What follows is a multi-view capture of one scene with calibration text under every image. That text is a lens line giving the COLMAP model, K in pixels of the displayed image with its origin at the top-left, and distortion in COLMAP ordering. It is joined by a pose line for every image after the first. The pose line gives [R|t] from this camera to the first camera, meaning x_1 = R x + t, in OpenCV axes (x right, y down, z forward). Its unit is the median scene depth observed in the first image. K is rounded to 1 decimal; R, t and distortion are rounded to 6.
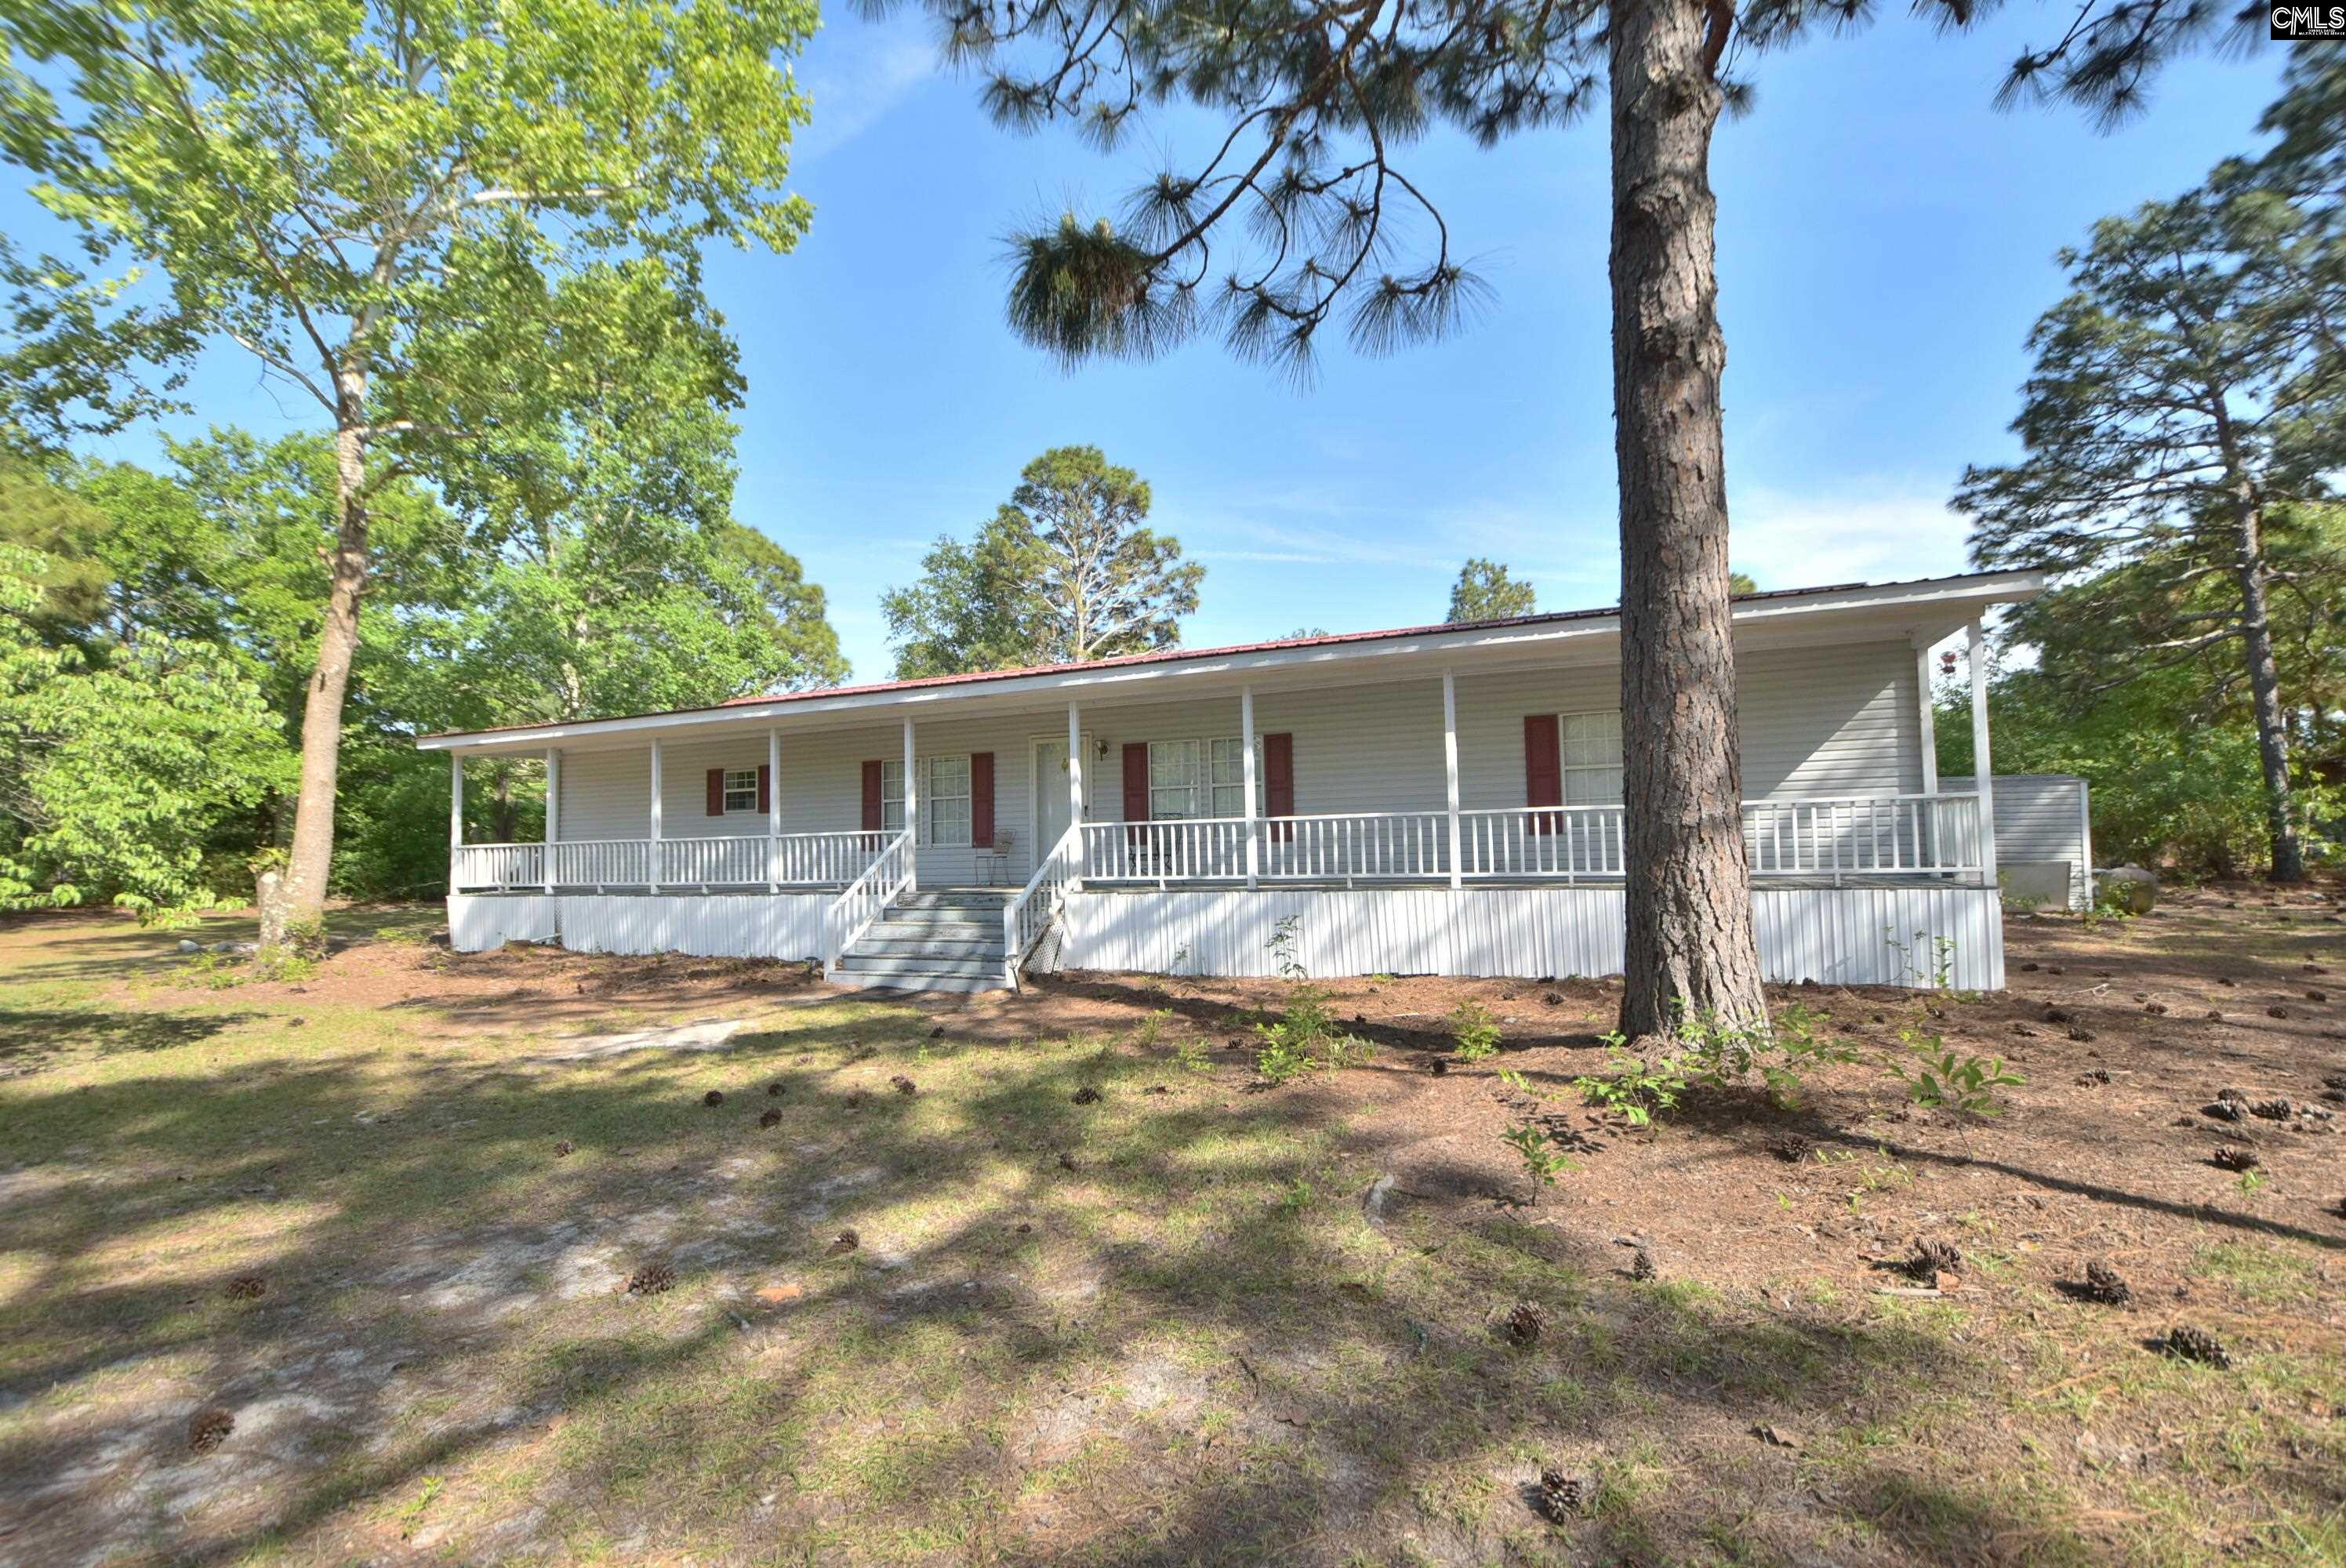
lens RADIAL K [[1009.2, 0, 1223.6], [0, 1009.2, 788.8], [0, 0, 1]] dist [0.001190, -0.000427]
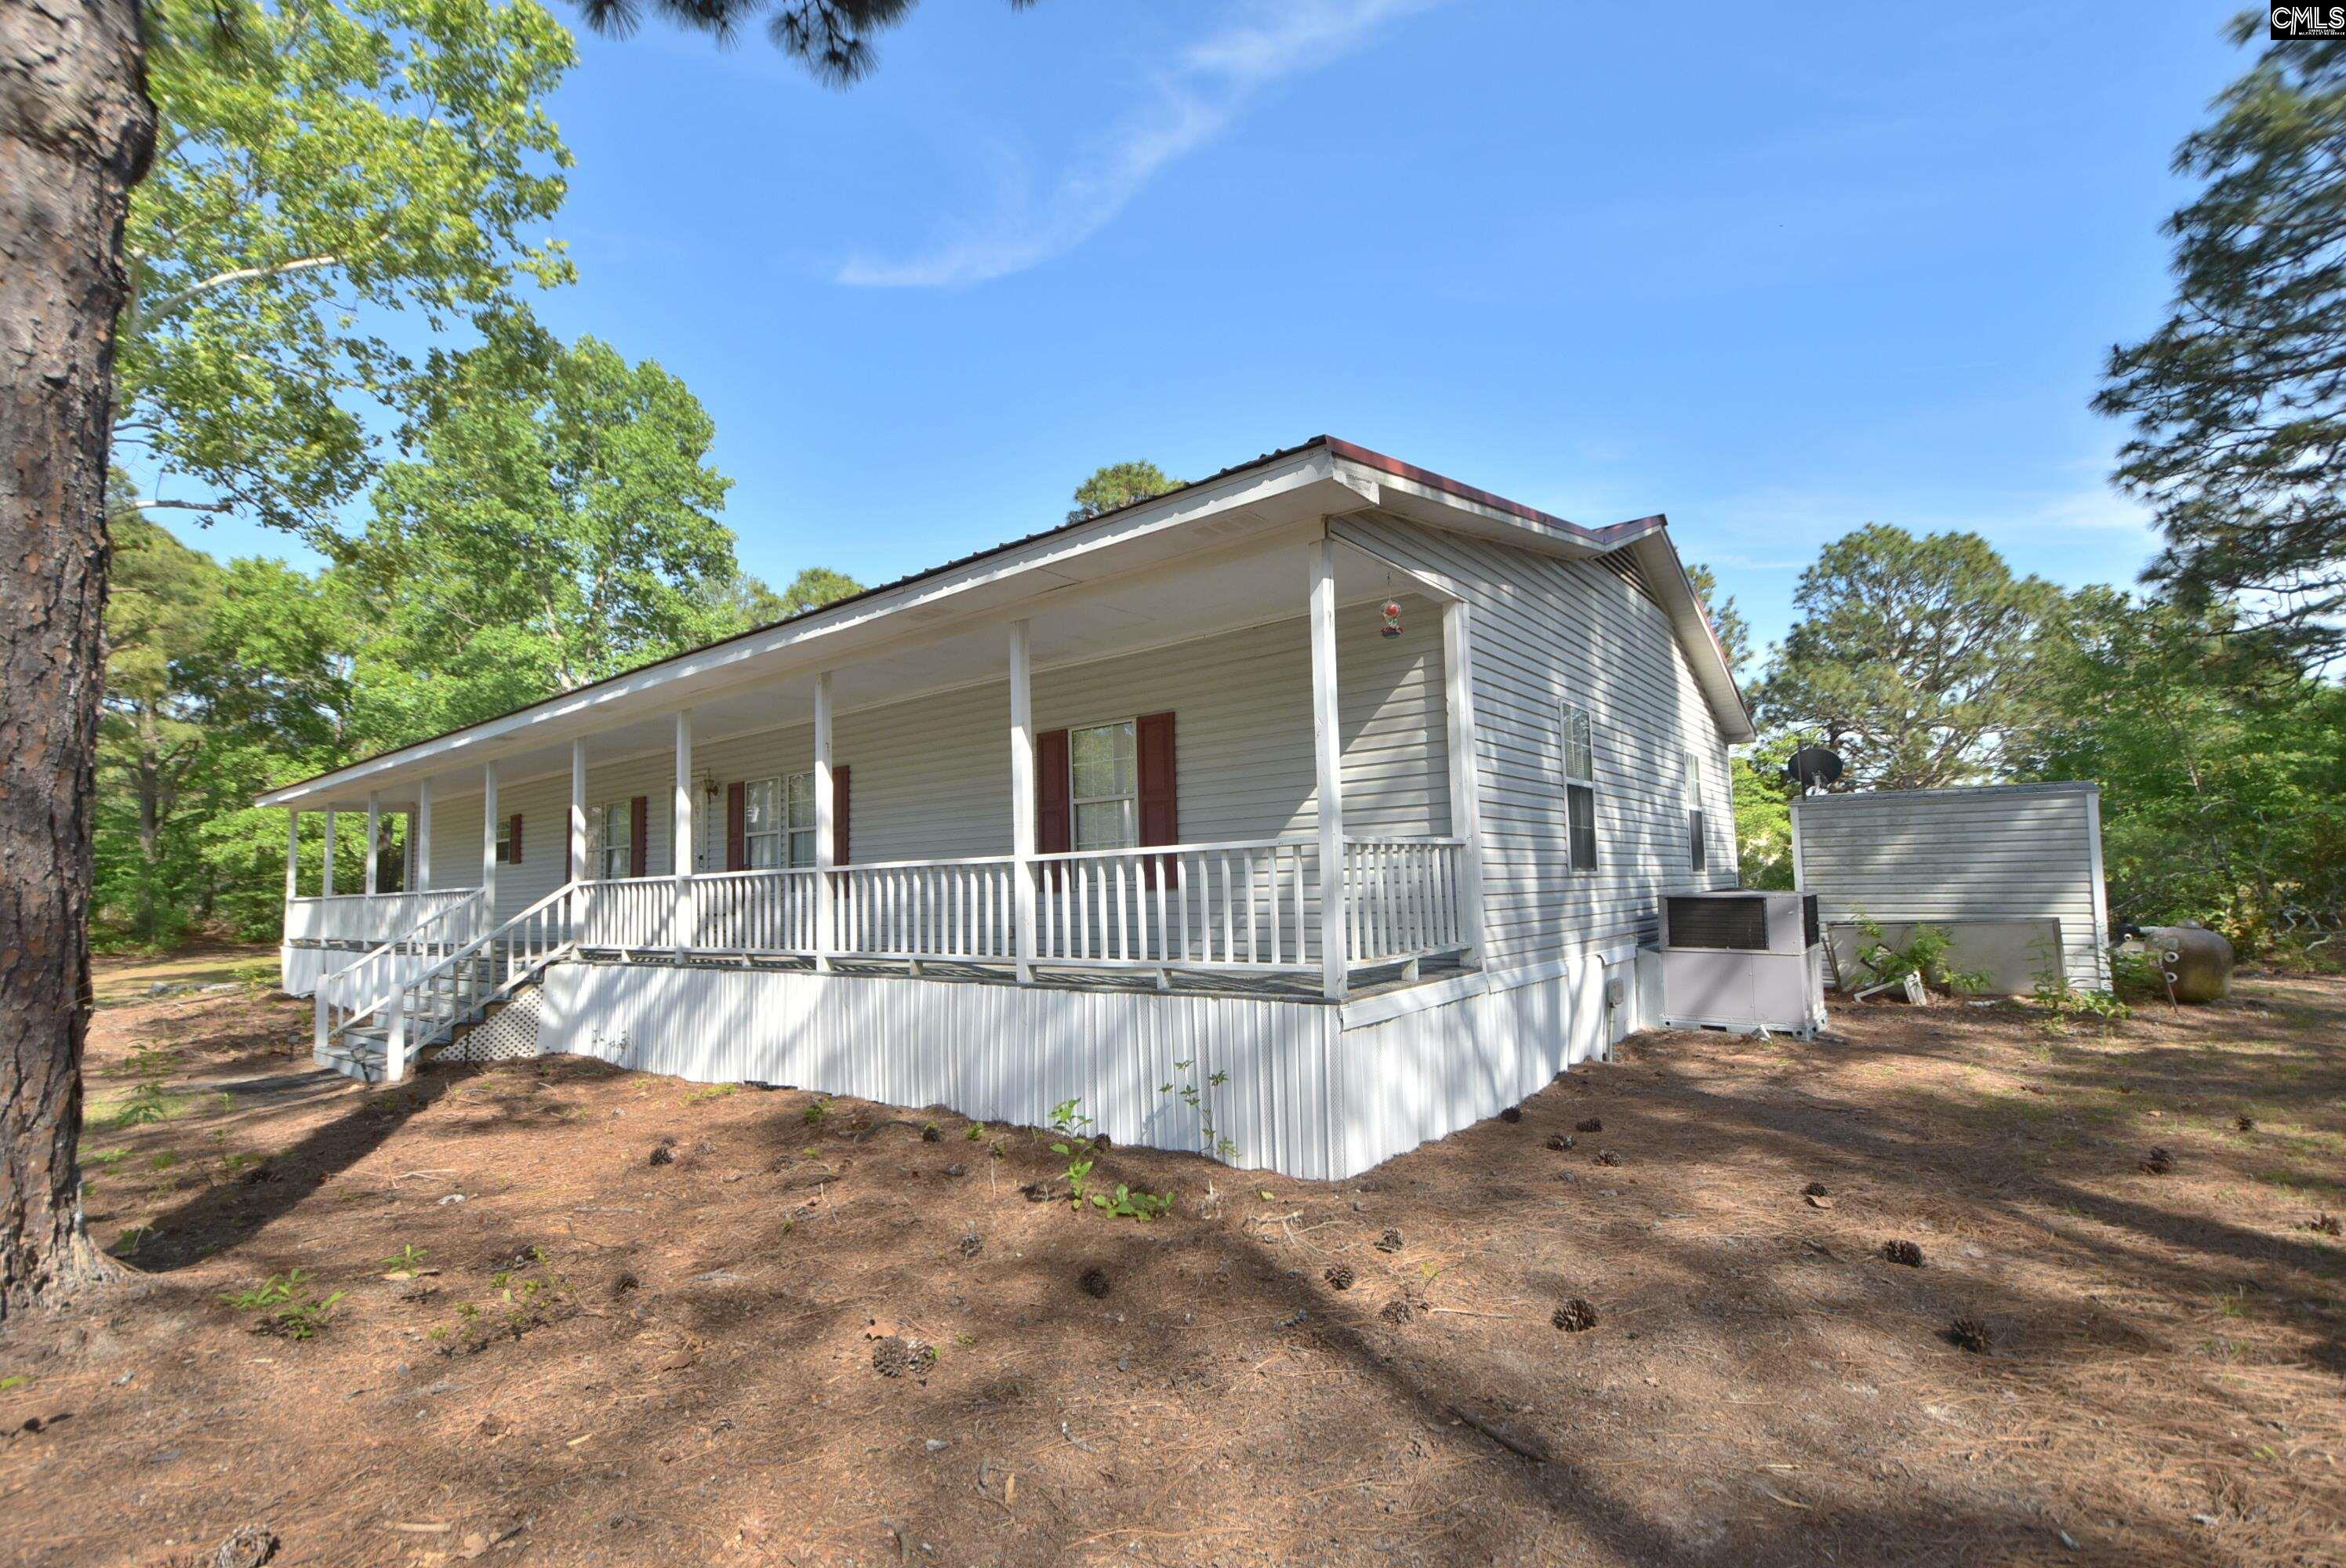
lens RADIAL K [[1031.9, 0, 1170.6], [0, 1031.9, 802.7], [0, 0, 1]] dist [0.000911, -0.004790]
pose [[0.965601, -0.024751, -0.258849, 0.465843], [0.021394, 0.999647, -0.015779, -0.005080], [0.259148, 0.009699, 0.965789, 0.227992]]
